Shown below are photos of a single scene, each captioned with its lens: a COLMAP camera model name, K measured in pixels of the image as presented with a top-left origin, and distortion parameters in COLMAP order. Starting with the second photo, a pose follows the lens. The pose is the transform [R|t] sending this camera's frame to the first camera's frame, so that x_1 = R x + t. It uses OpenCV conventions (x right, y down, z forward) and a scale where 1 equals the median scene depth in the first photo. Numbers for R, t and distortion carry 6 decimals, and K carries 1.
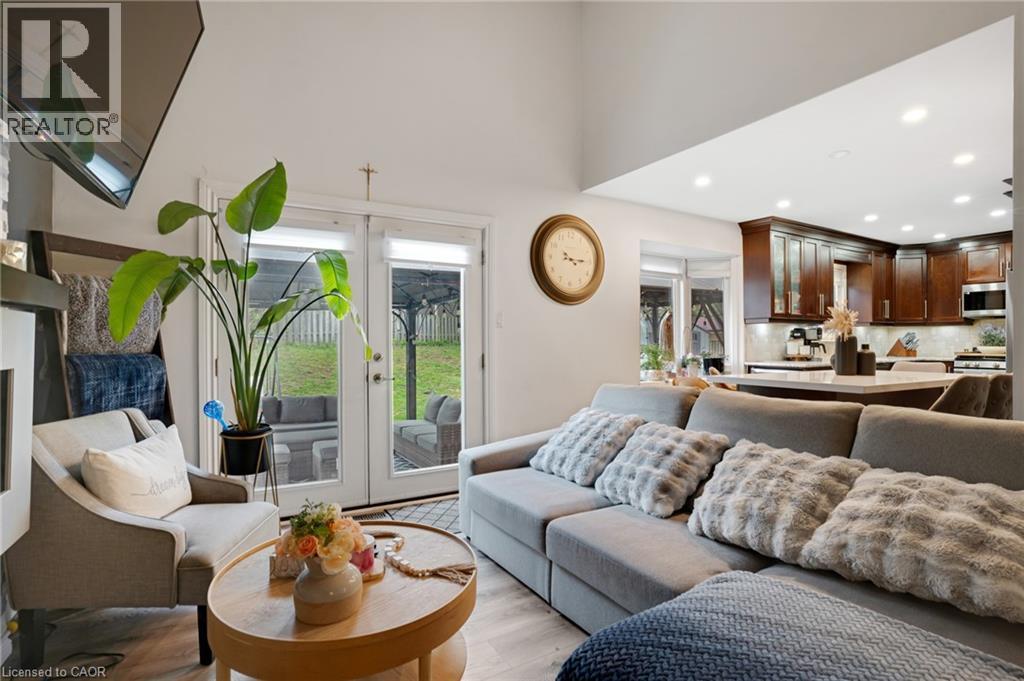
lens RADIAL K [[506.7, 0, 512.0], [0, 506.7, 340.5], [0, 0, 1]] dist [-0.067769, 0.031603]
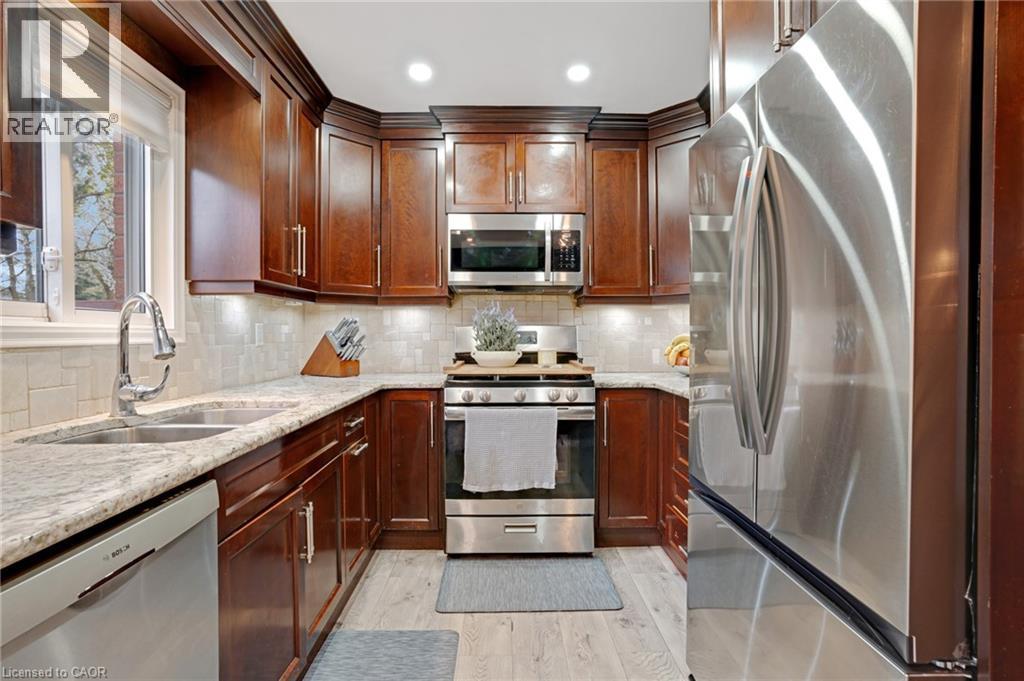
lens RADIAL K [[506.7, 0, 512.0], [0, 506.7, 340.5], [0, 0, 1]] dist [-0.067769, 0.031603]
pose [[0.500325, -0.005738, 0.865819, 0.523449], [0.000730, 0.999980, 0.006205, -0.000722], [-0.865838, -0.002472, 0.500319, 0.684415]]
